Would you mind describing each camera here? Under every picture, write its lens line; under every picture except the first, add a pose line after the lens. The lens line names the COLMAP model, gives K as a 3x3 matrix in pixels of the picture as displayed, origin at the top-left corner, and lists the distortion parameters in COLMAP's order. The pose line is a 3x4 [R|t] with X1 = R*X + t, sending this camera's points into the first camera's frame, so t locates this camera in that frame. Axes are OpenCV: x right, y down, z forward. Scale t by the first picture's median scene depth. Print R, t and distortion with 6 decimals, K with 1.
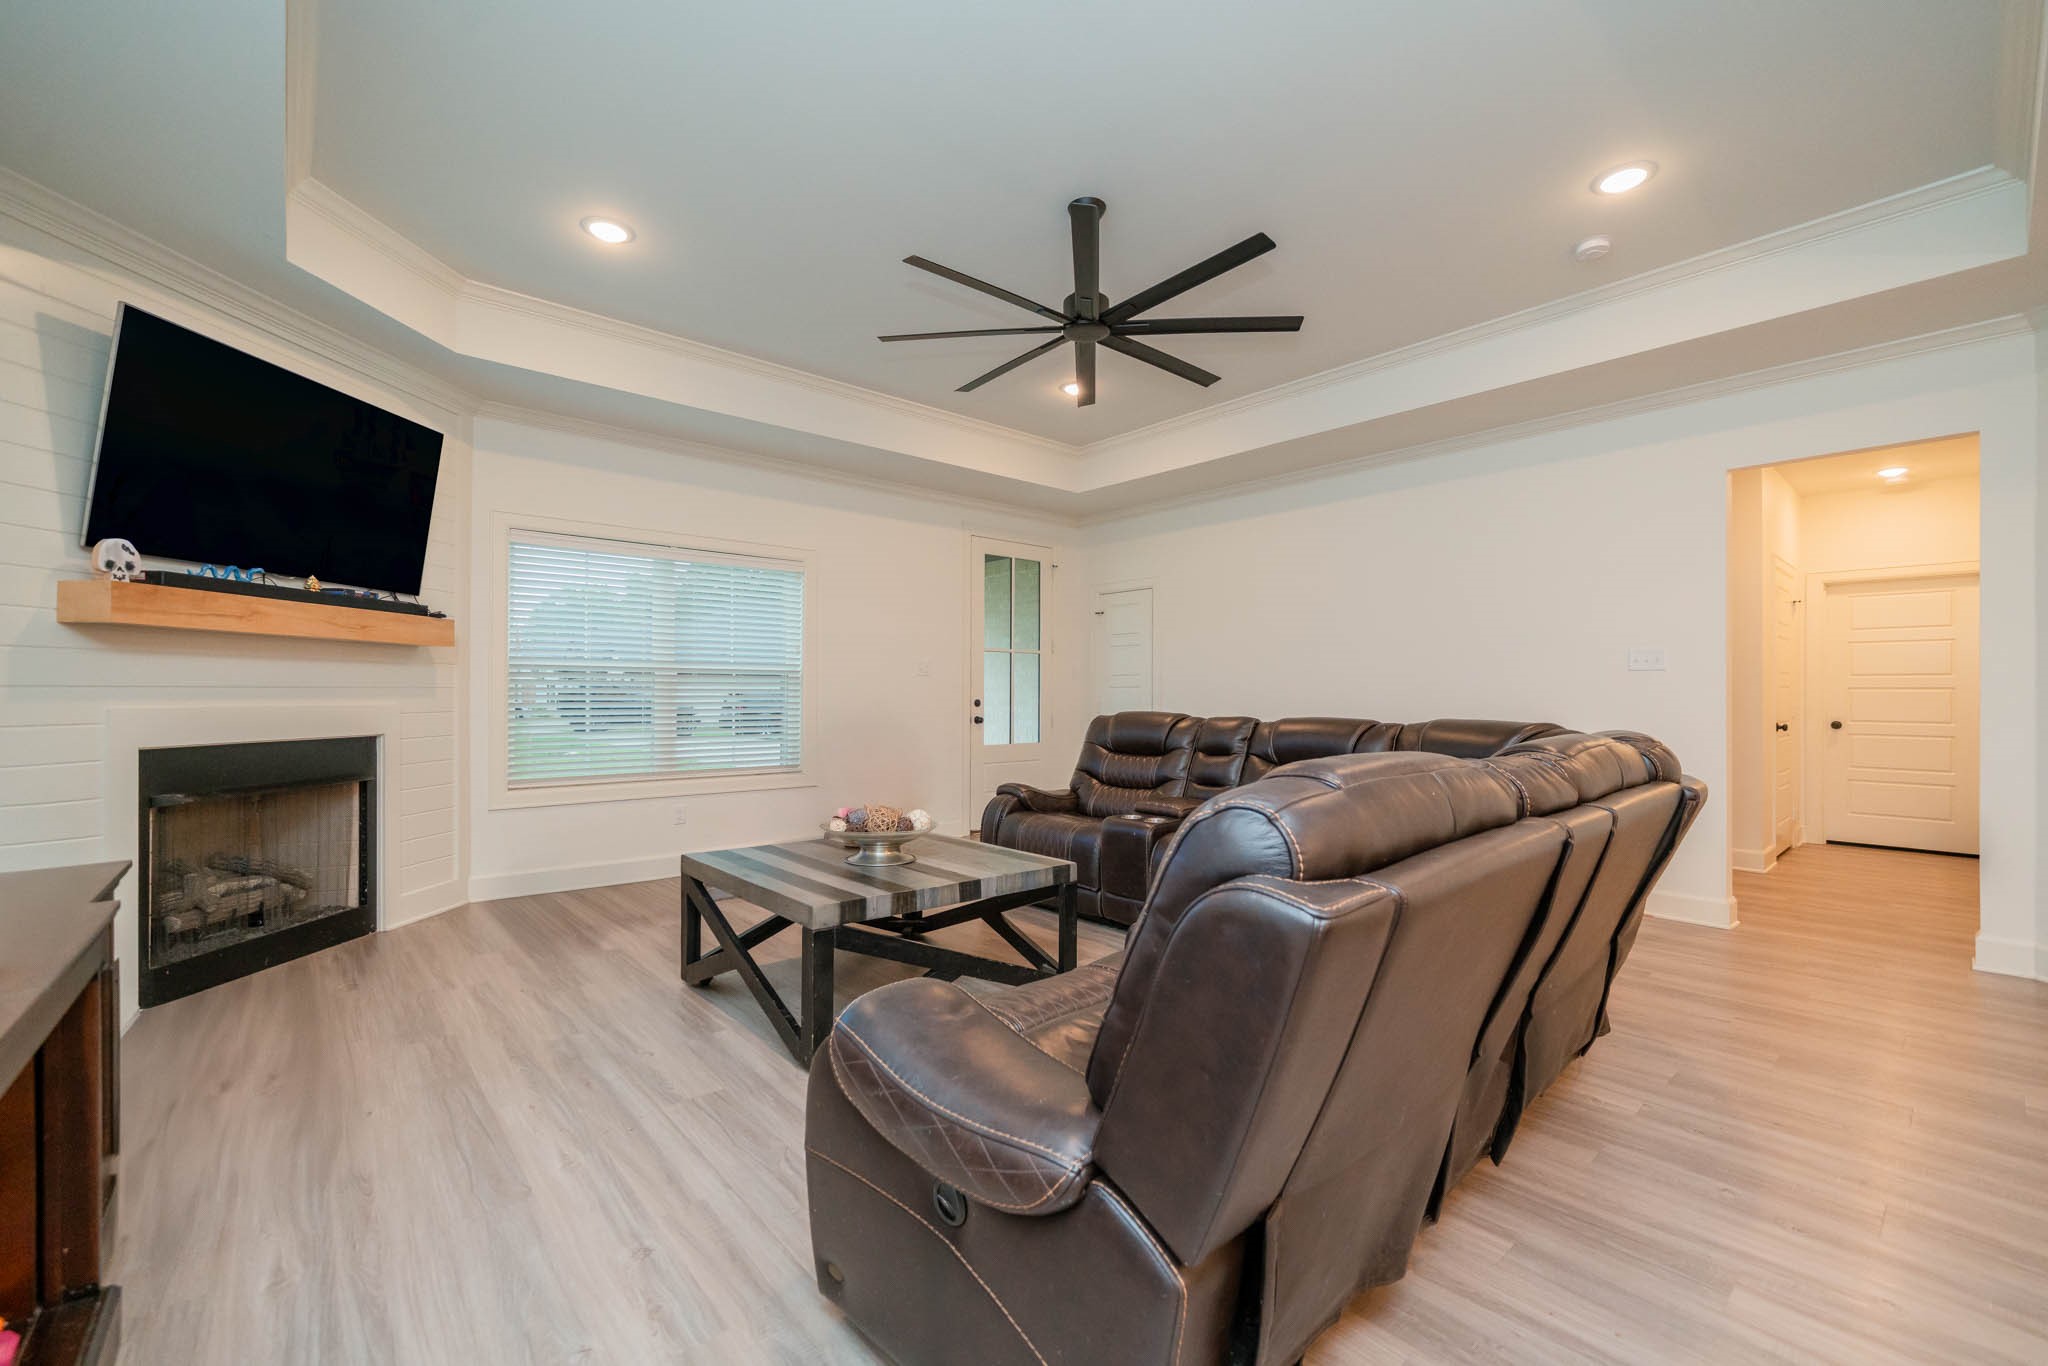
lens RADIAL K [[849.5, 0, 1025.2], [0, 849.5, 687.8], [0, 0, 1]] dist [0.006983, 0.000048]
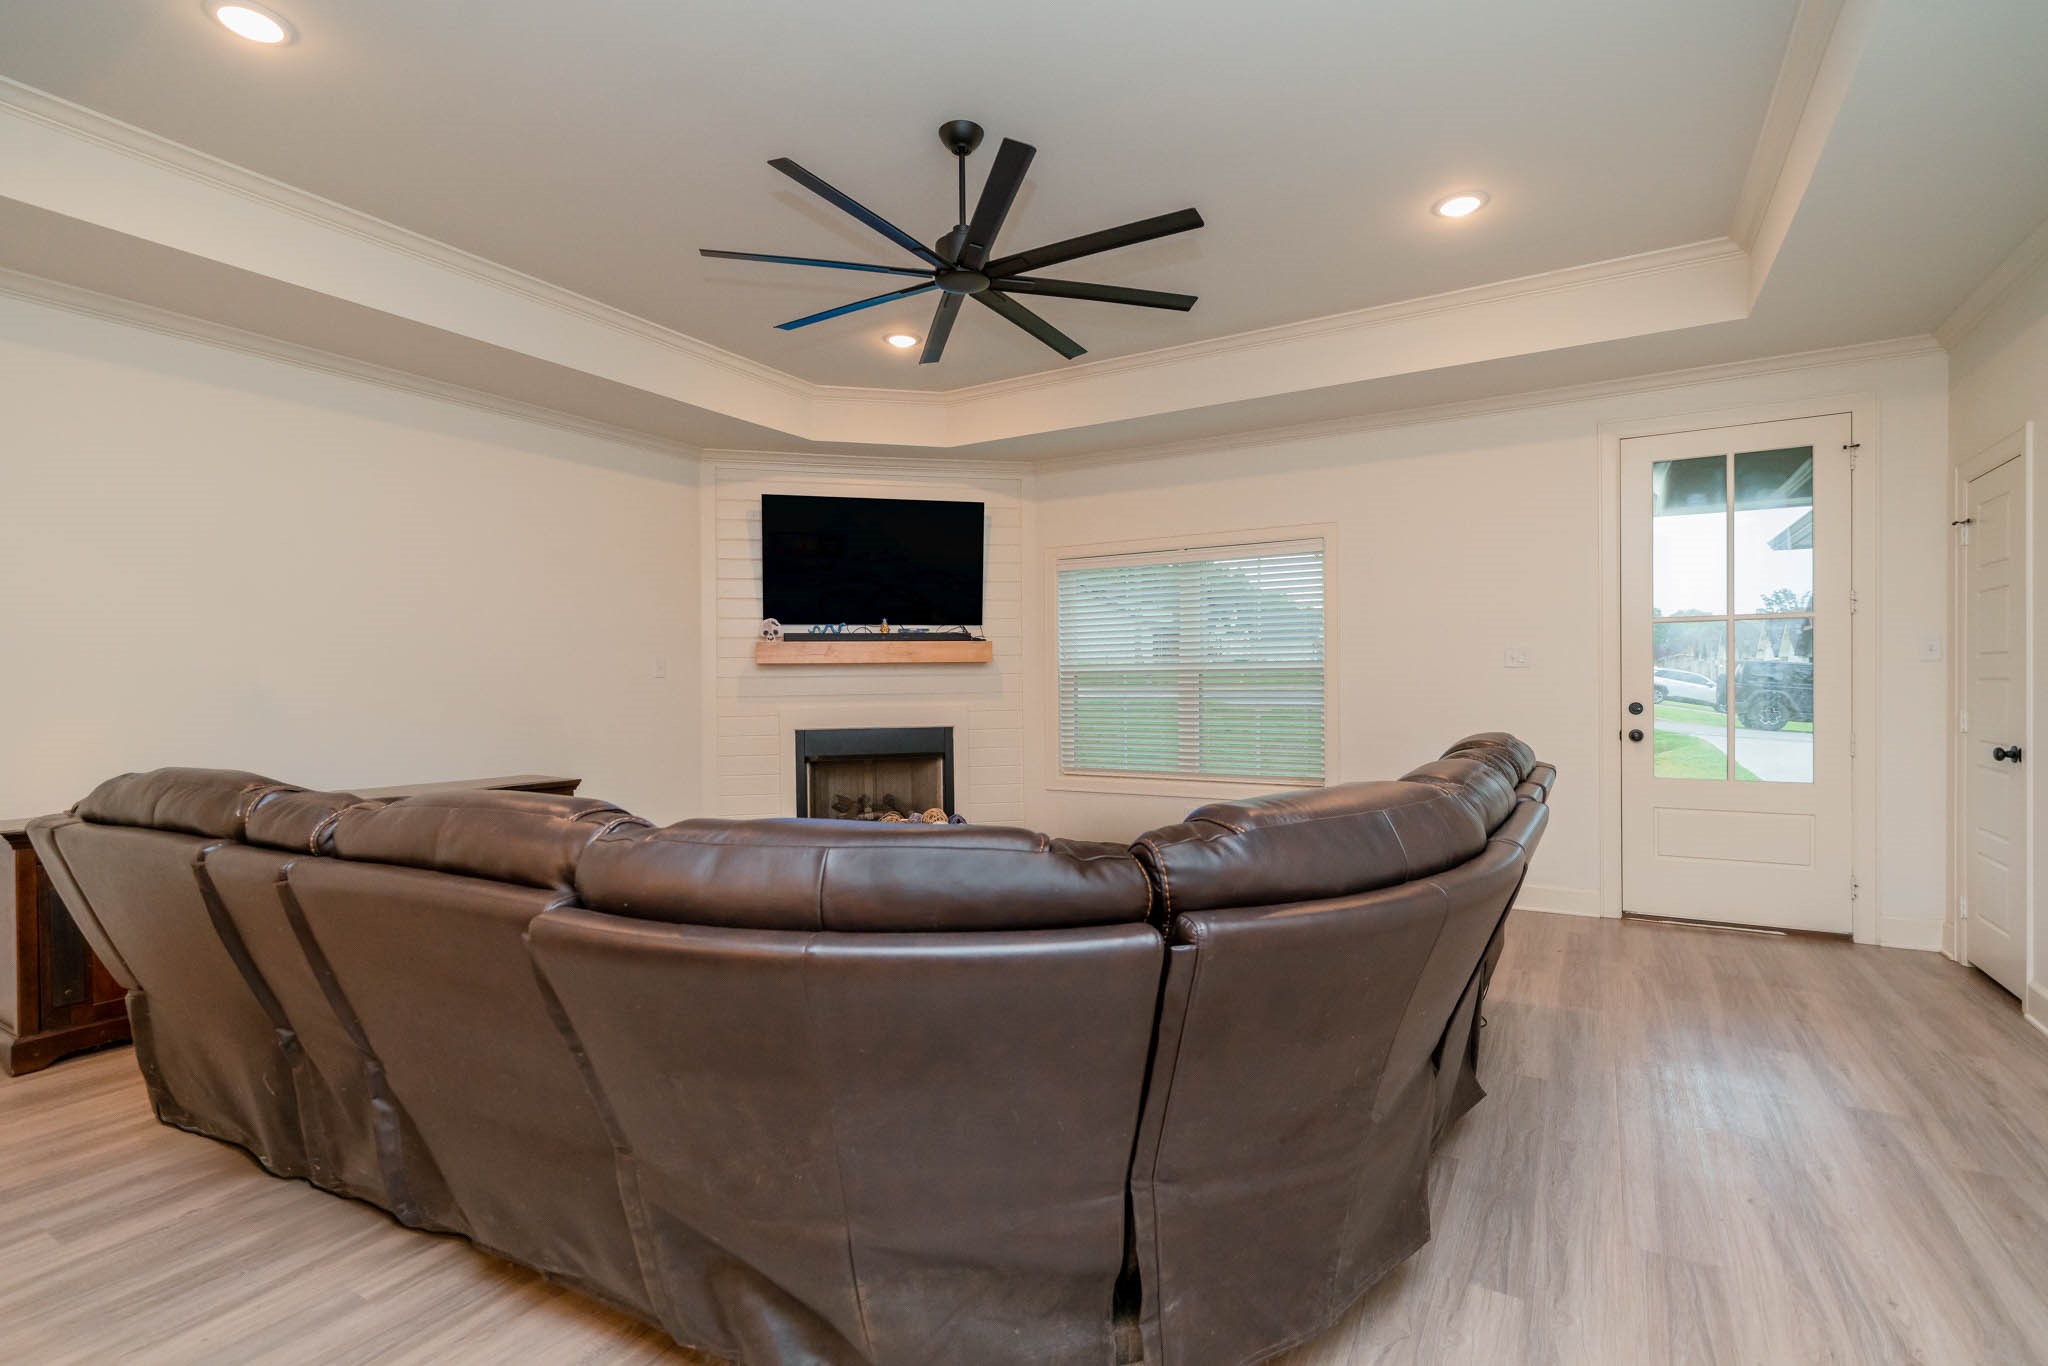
lens RADIAL K [[979.3, 0, 1024.8], [0, 979.3, 690.0], [0, 0, 1]] dist [-0.000200, -0.000009]
pose [[0.305229, 0.000305, -0.952279, 0.886410], [0.018396, 0.999811, 0.006217, -0.013973], [0.952101, -0.019416, 0.305166, 0.663257]]
